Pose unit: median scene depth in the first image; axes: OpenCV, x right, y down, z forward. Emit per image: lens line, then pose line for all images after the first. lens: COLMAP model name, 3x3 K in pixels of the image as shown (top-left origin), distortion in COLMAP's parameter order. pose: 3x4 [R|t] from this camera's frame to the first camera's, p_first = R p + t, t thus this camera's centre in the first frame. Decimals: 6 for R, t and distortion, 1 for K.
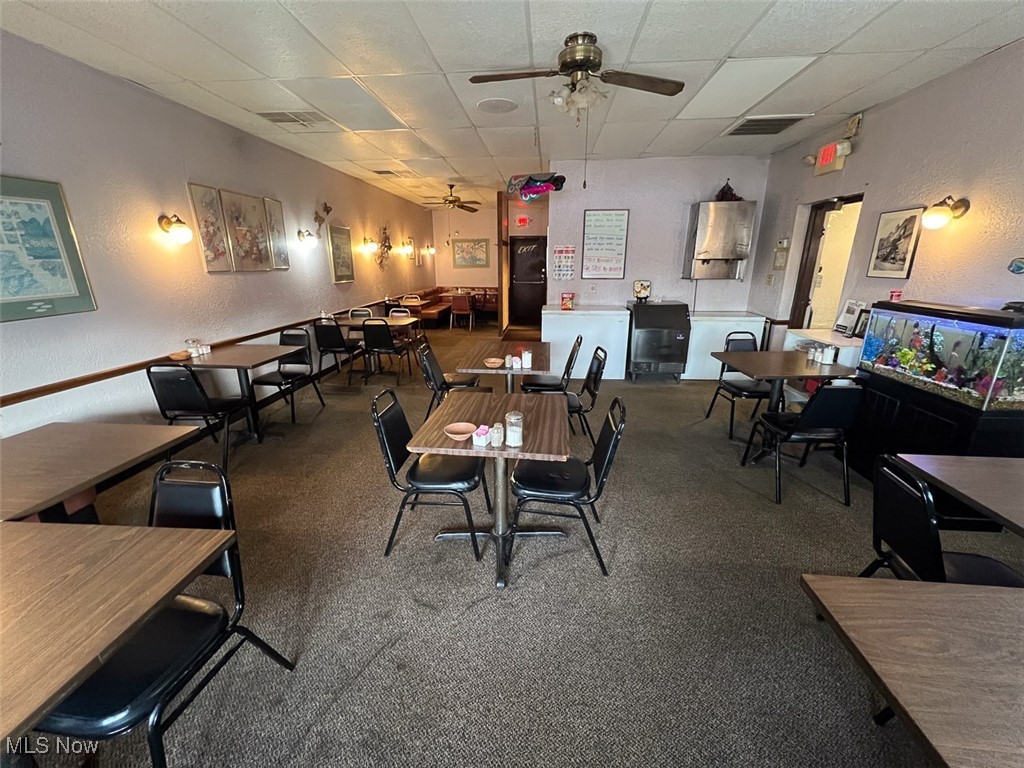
lens RADIAL K [[409.9, 0, 511.5], [0, 409.9, 382.6], [0, 0, 1]] dist [0.001318, -0.000656]
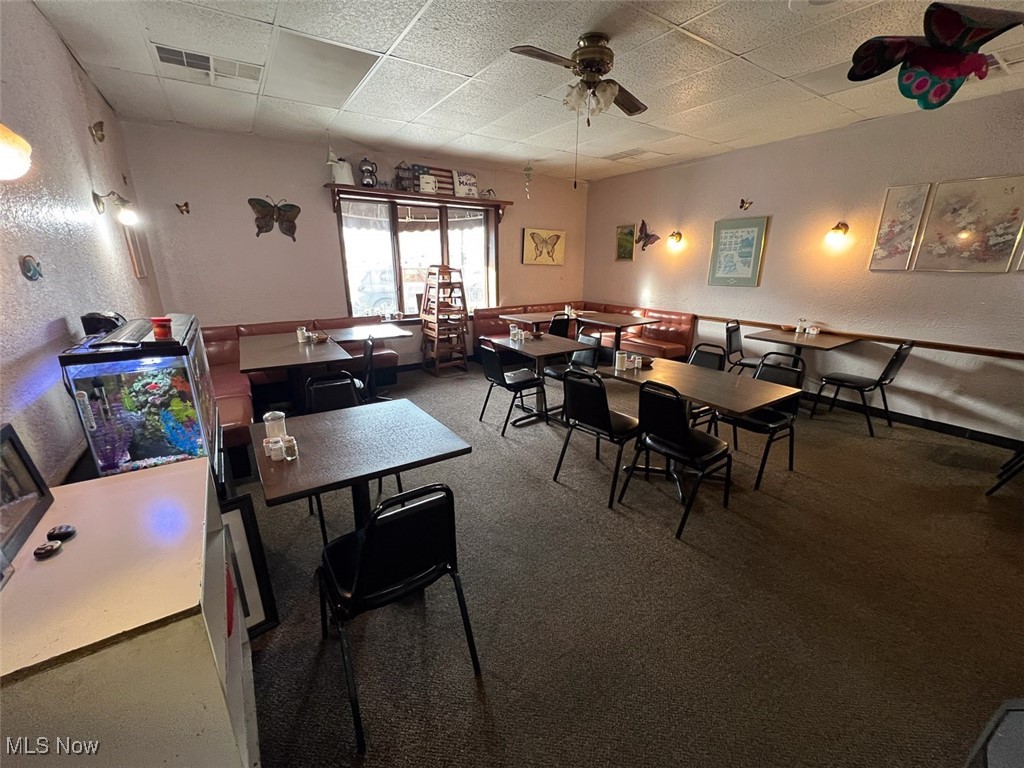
lens RADIAL K [[409.9, 0, 511.4], [0, 409.9, 382.7], [0, 0, 1]] dist [0.001318, -0.000656]
pose [[-0.772866, 0.183934, -0.607327, 0.715243], [-0.181384, 0.853106, 0.489193, -0.377290], [0.608094, 0.488241, -0.625974, 1.263505]]
